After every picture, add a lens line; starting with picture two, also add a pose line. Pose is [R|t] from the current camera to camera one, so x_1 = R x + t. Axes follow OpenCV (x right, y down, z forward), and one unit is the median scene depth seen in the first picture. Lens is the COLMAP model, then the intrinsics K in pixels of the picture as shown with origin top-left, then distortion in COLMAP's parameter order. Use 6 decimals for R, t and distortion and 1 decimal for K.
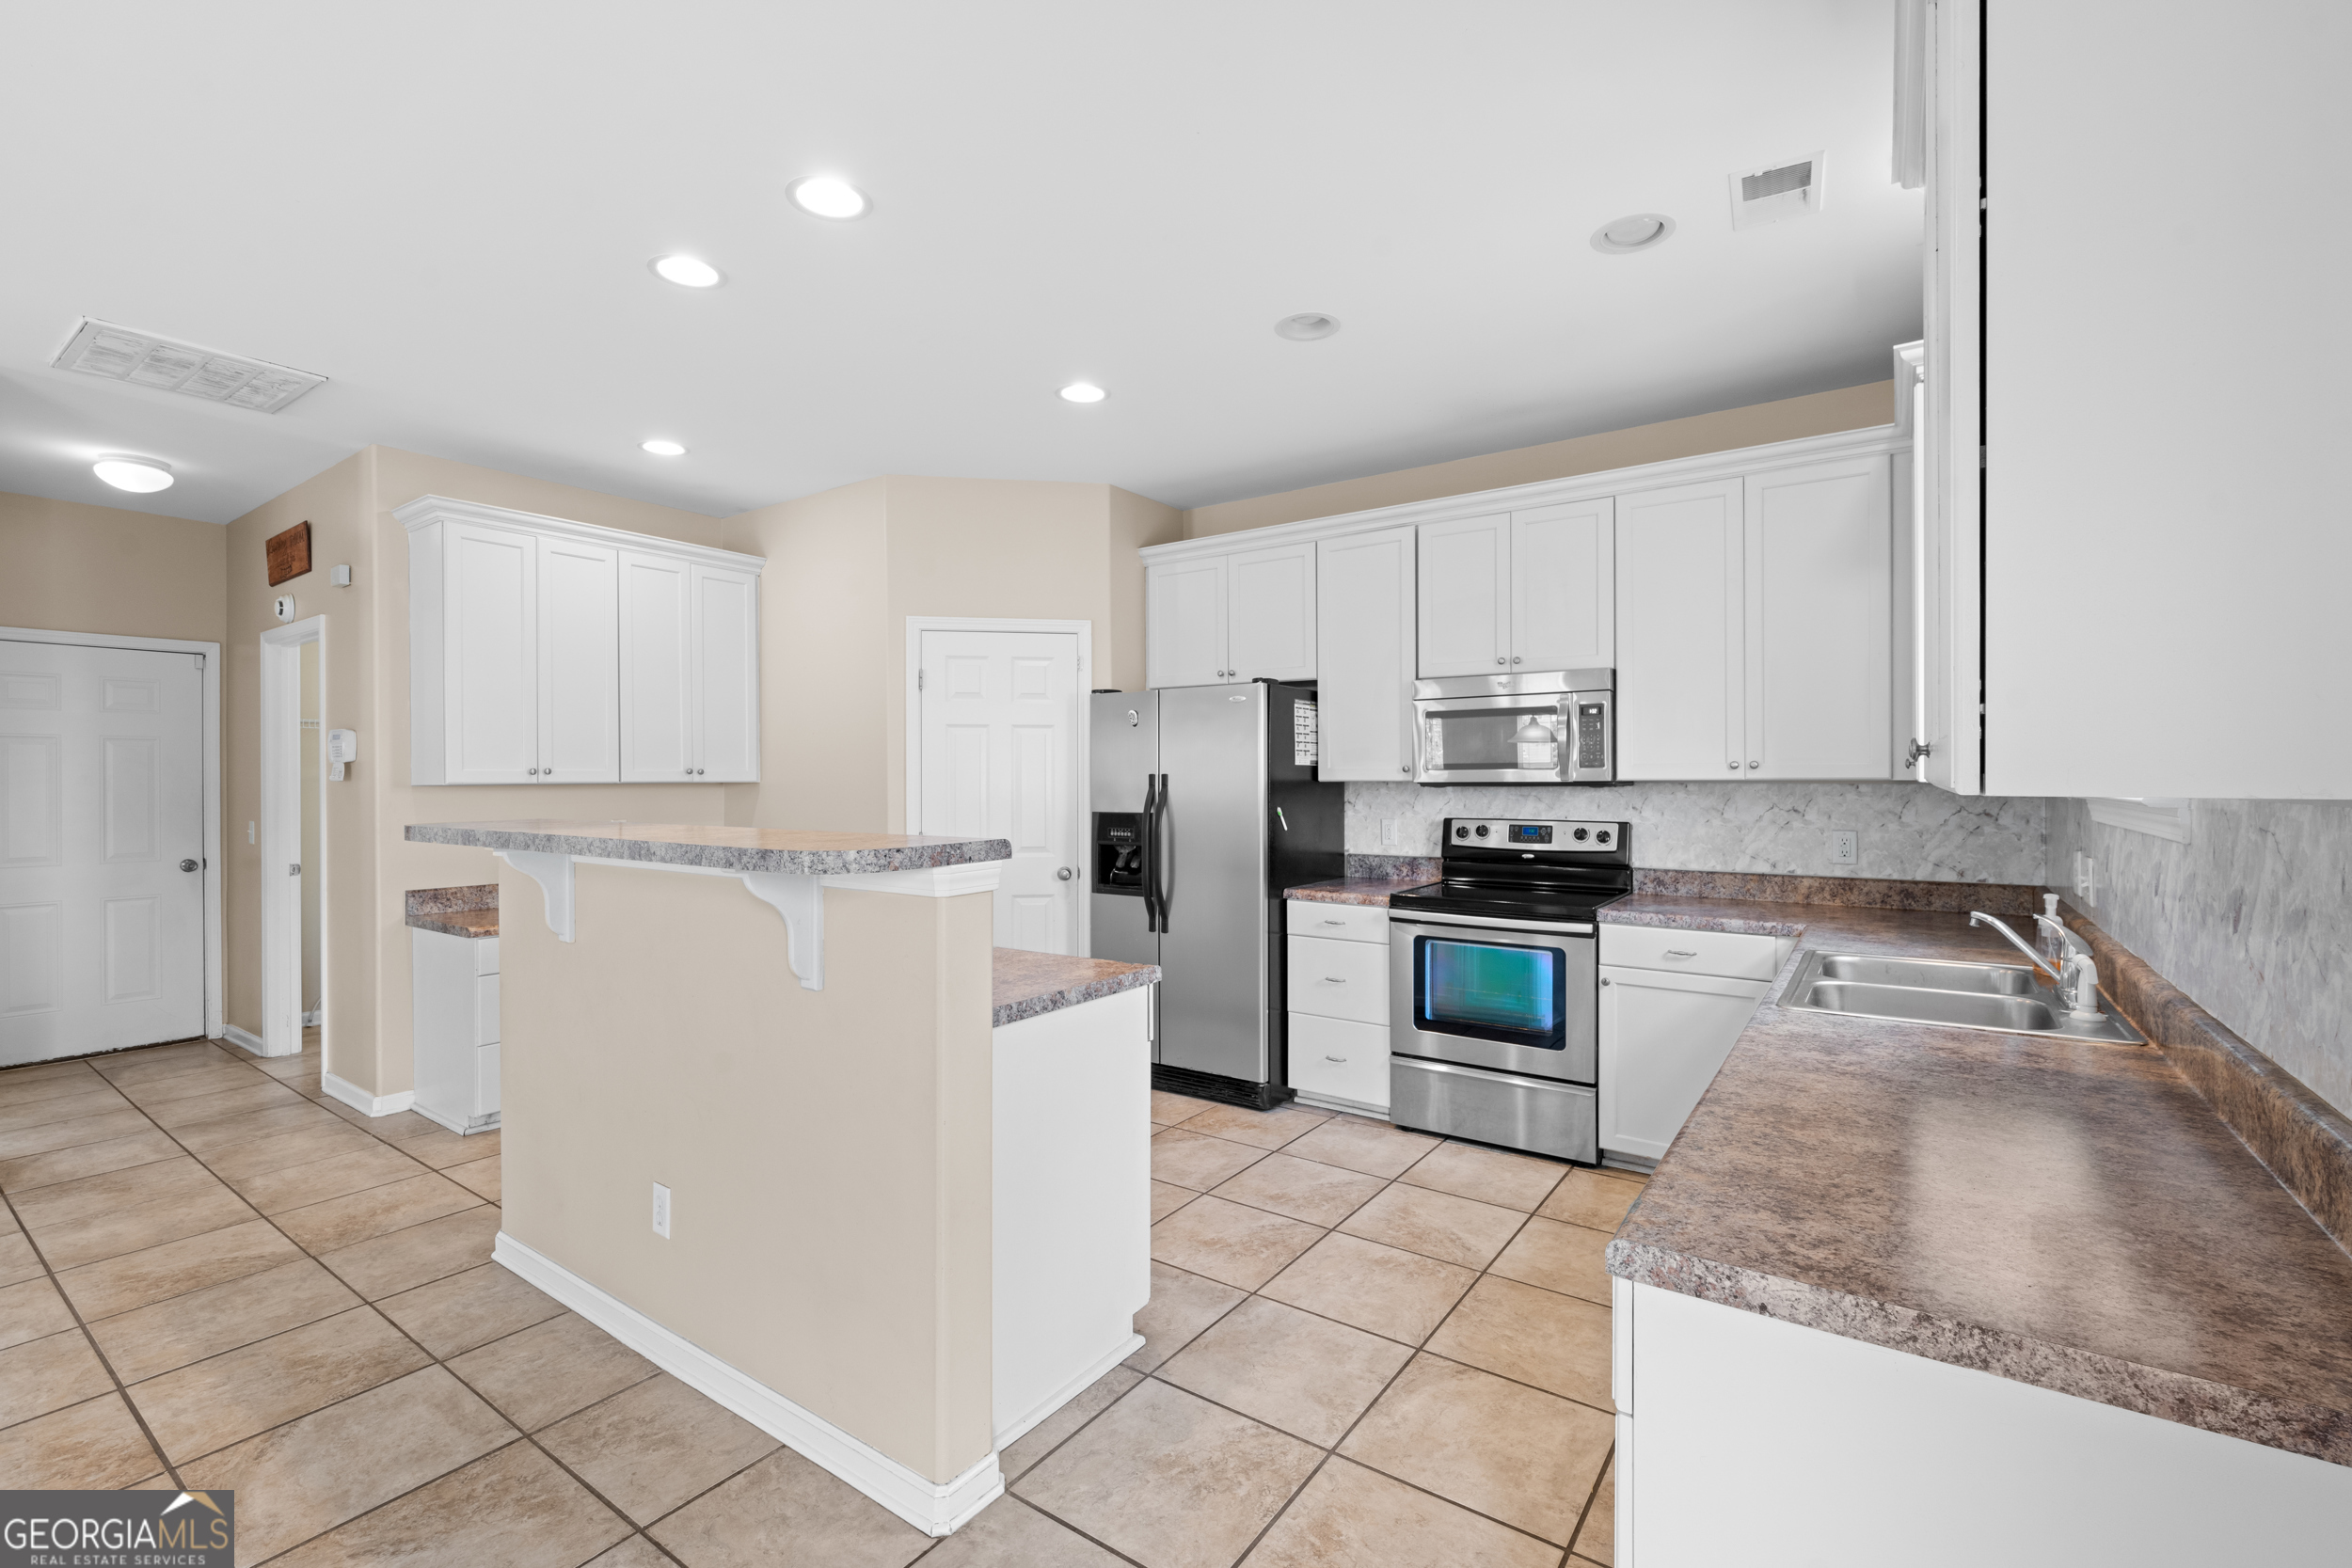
lens RADIAL K [[1024.1, 0, 1178.0], [0, 1024.1, 774.2], [0, 0, 1]] dist [-0.007748, 0.001413]
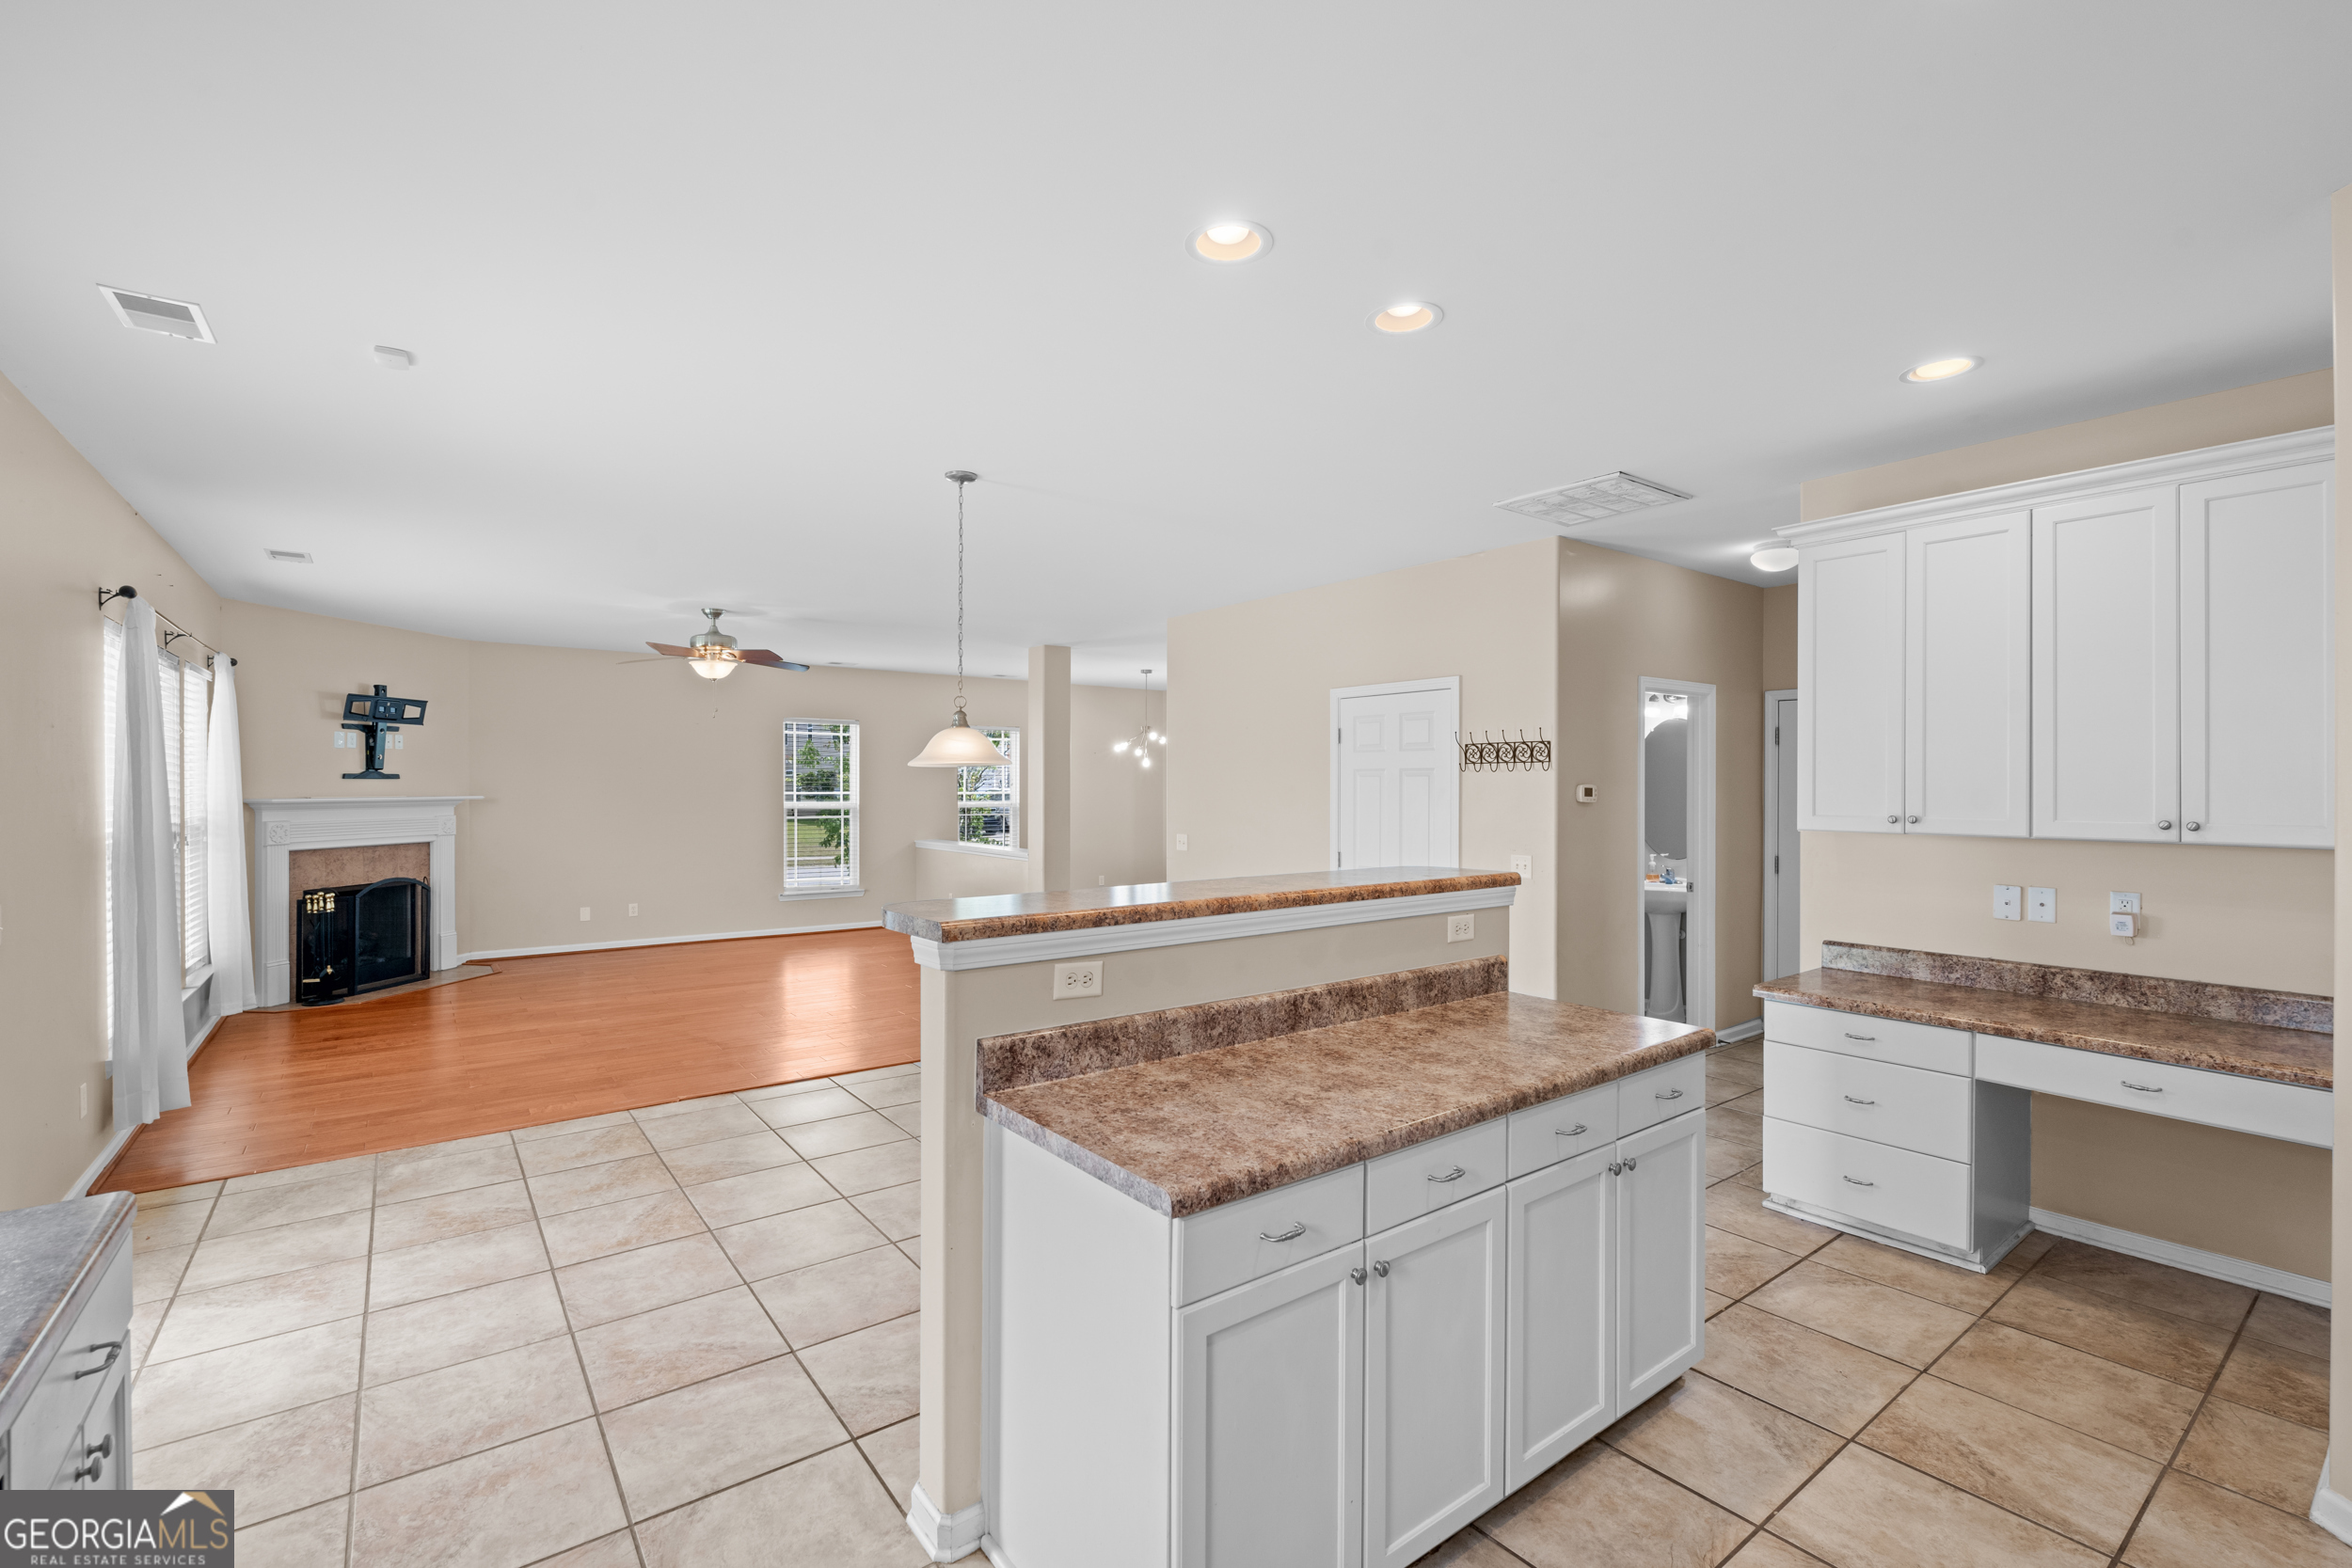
lens RADIAL K [[1024.1, 0, 1167.6], [0, 1024.1, 788.0], [0, 0, 1]] dist [-0.007748, 0.001413]
pose [[-0.308542, 0.005378, -0.951195, 0.361032], [0.006313, 0.999974, 0.003606, -0.038895], [0.951190, -0.004892, -0.308568, 0.768567]]
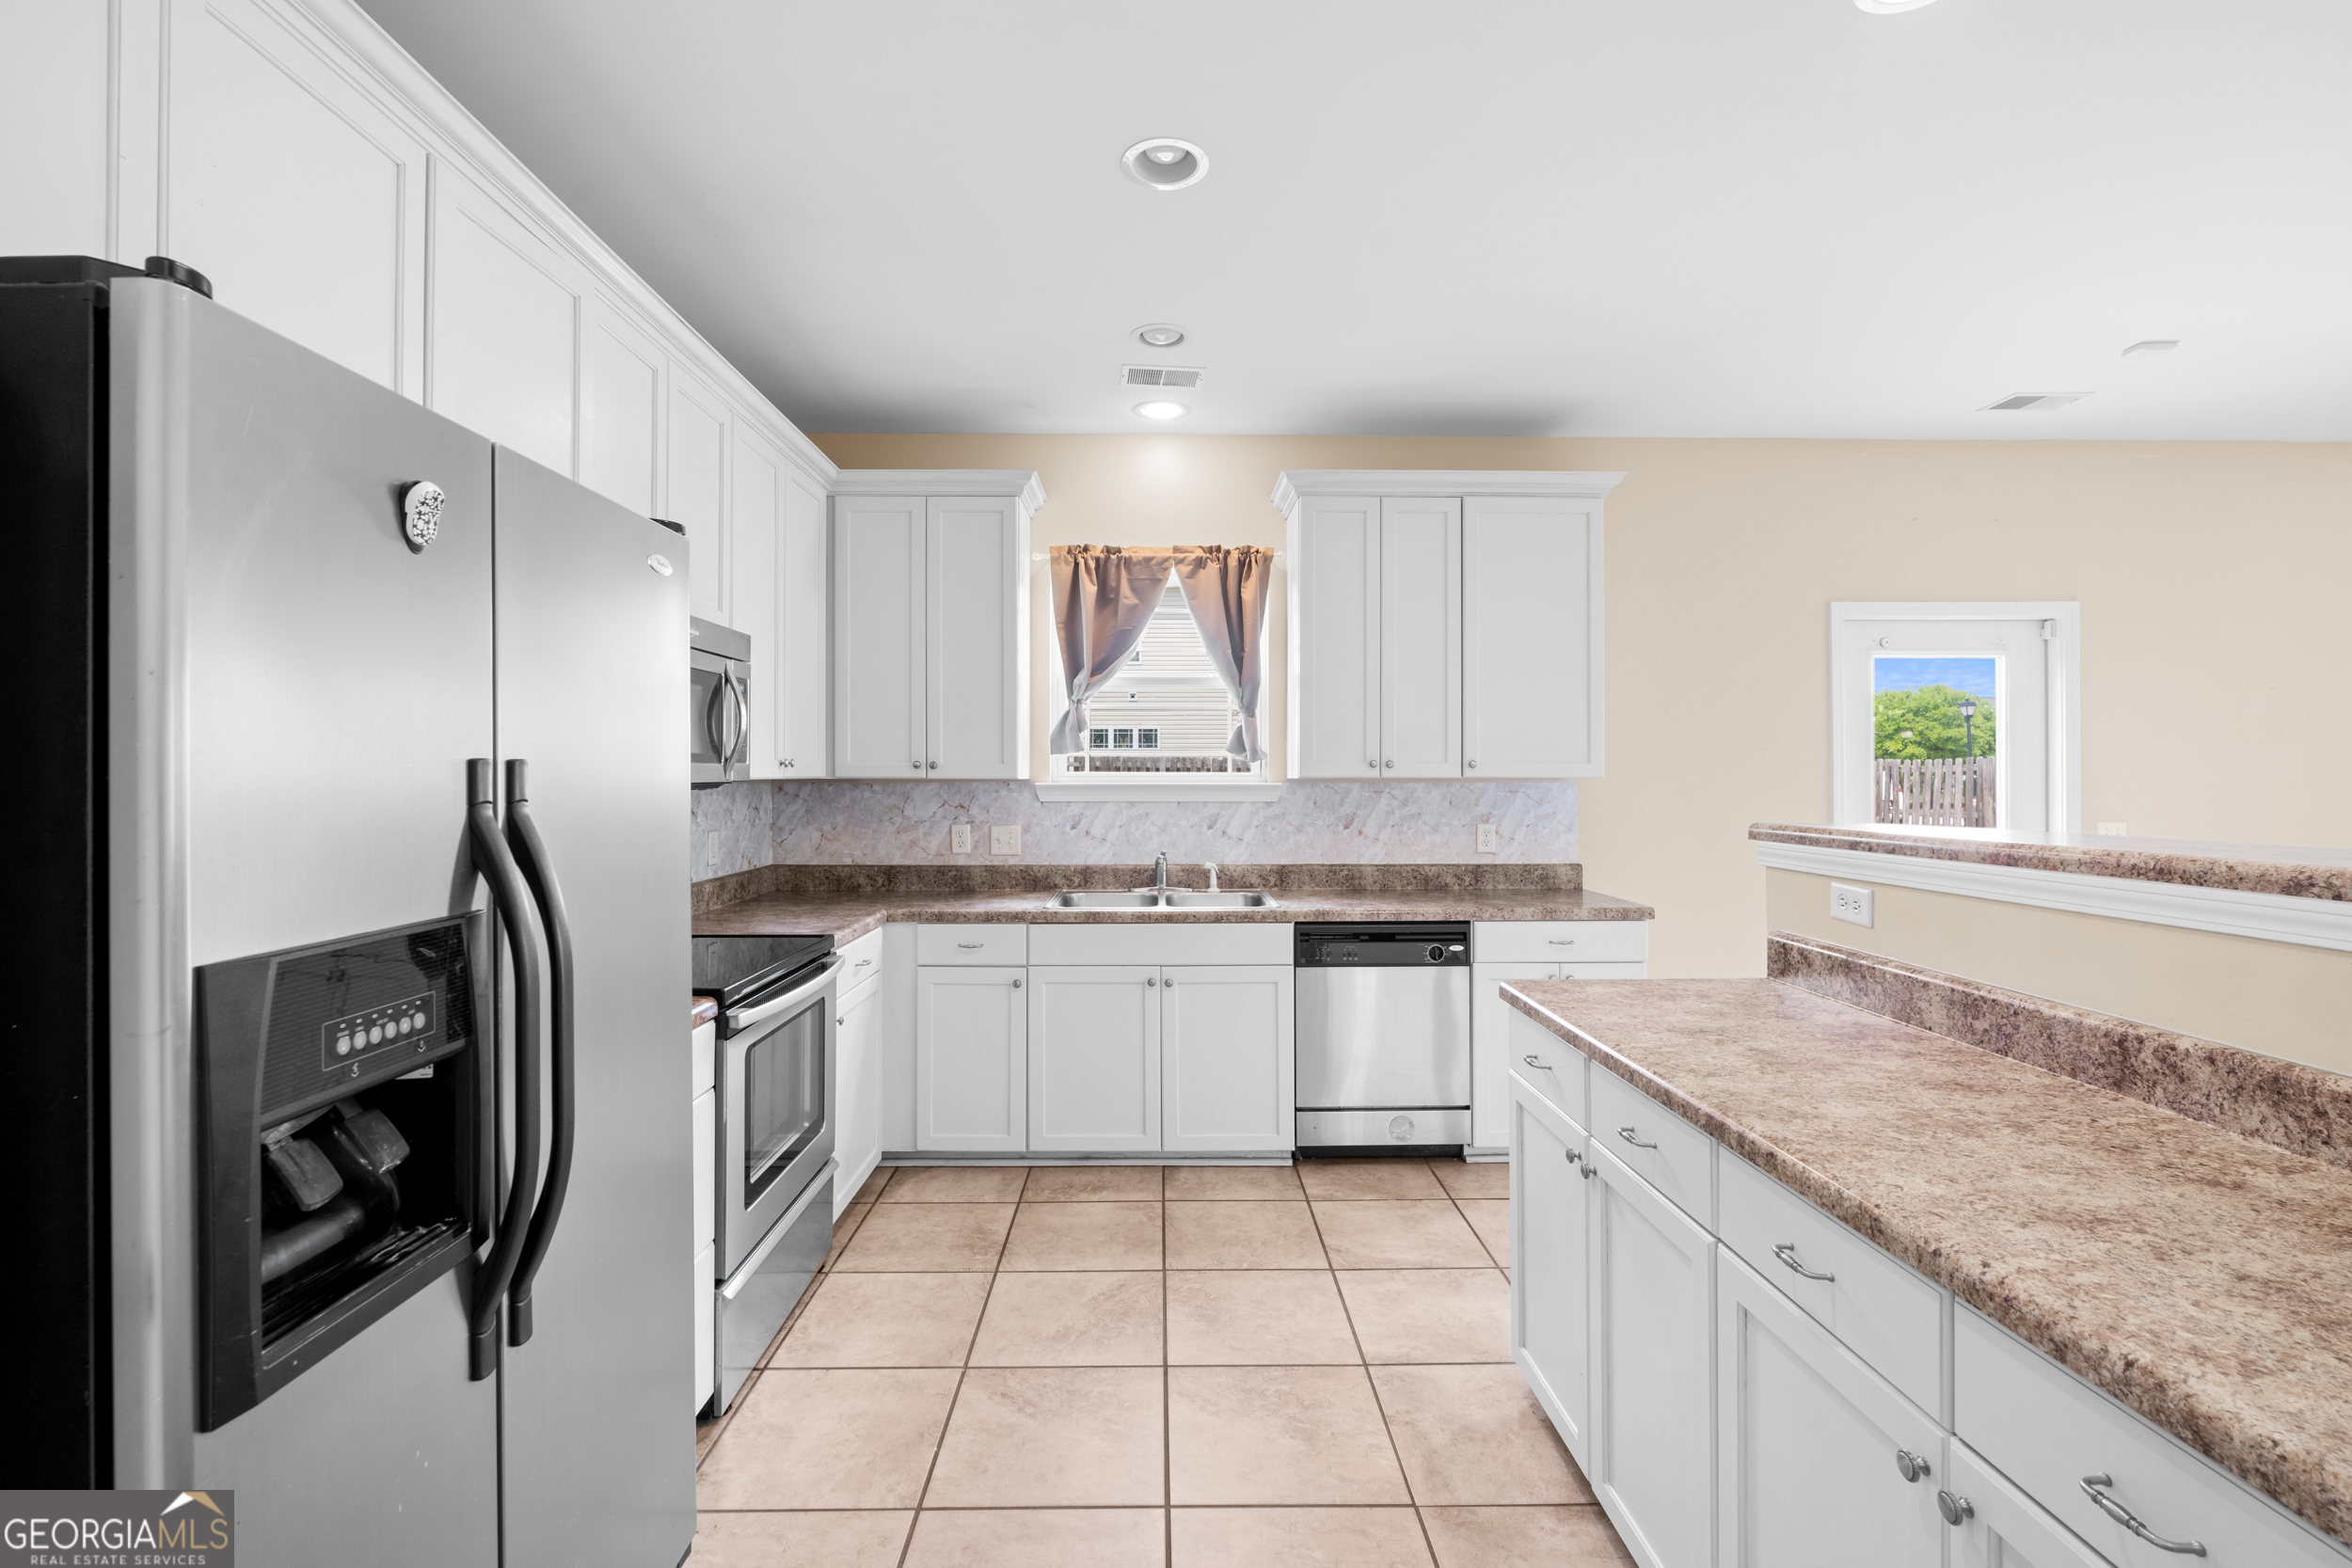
lens RADIAL K [[1024.1, 0, 1163.7], [0, 1024.1, 781.7], [0, 0, 1]] dist [-0.007748, 0.001413]
pose [[-0.585421, 0.004856, 0.810715, -0.356170], [0.001554, 0.999987, -0.004867, 0.010980], [-0.810728, -0.001589, -0.585421, 1.105621]]
